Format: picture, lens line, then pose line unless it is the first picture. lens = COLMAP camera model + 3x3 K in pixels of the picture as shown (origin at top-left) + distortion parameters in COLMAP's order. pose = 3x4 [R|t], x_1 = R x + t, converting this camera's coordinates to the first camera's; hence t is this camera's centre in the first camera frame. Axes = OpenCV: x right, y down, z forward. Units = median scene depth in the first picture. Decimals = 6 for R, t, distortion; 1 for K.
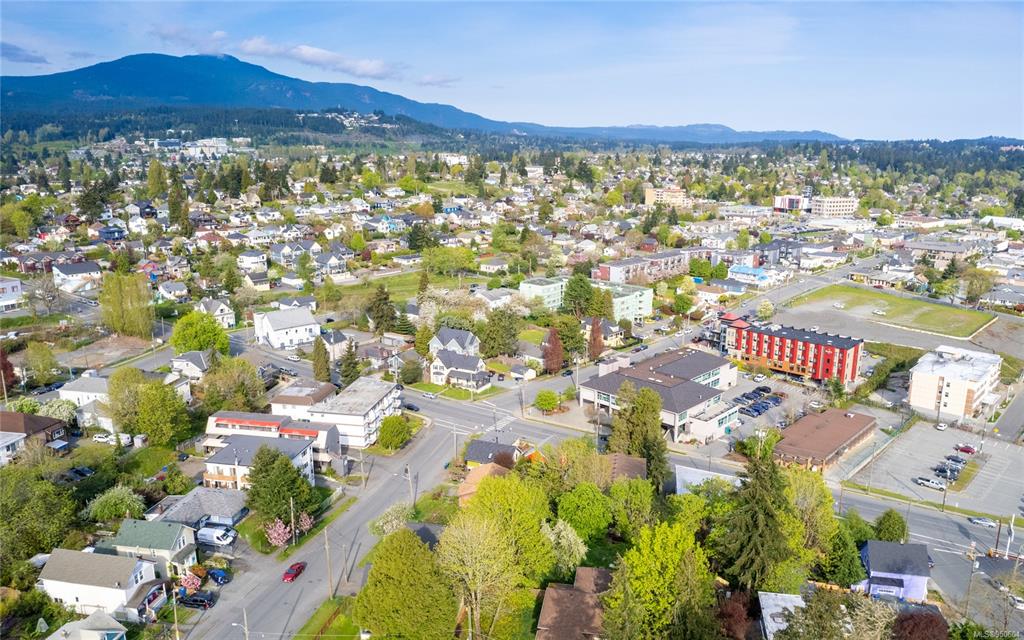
lens RADIAL K [[732.1, 0, 519.8], [0, 732.1, 319.1], [0, 0, 1]] dist [-0.069400, 0.051957]
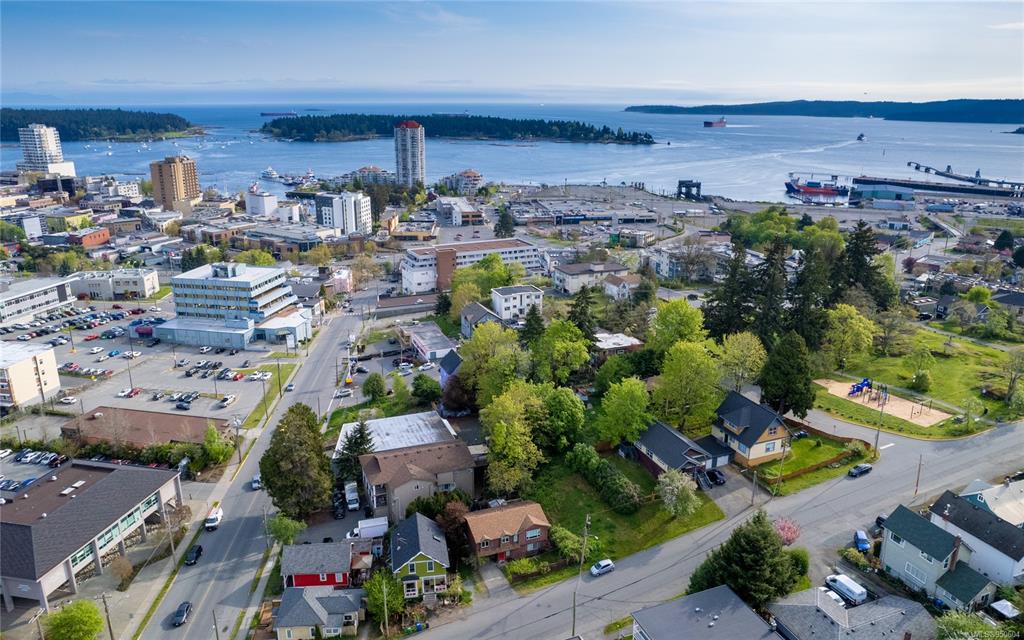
lens RADIAL K [[732.1, 0, 519.8], [0, 732.1, 319.1], [0, 0, 1]] dist [-0.069400, 0.051957]
pose [[-0.536037, -0.248864, 0.806679, -0.285819], [0.192510, 0.894349, 0.403833, -0.130904], [-0.821952, 0.371763, -0.431495, 0.546196]]
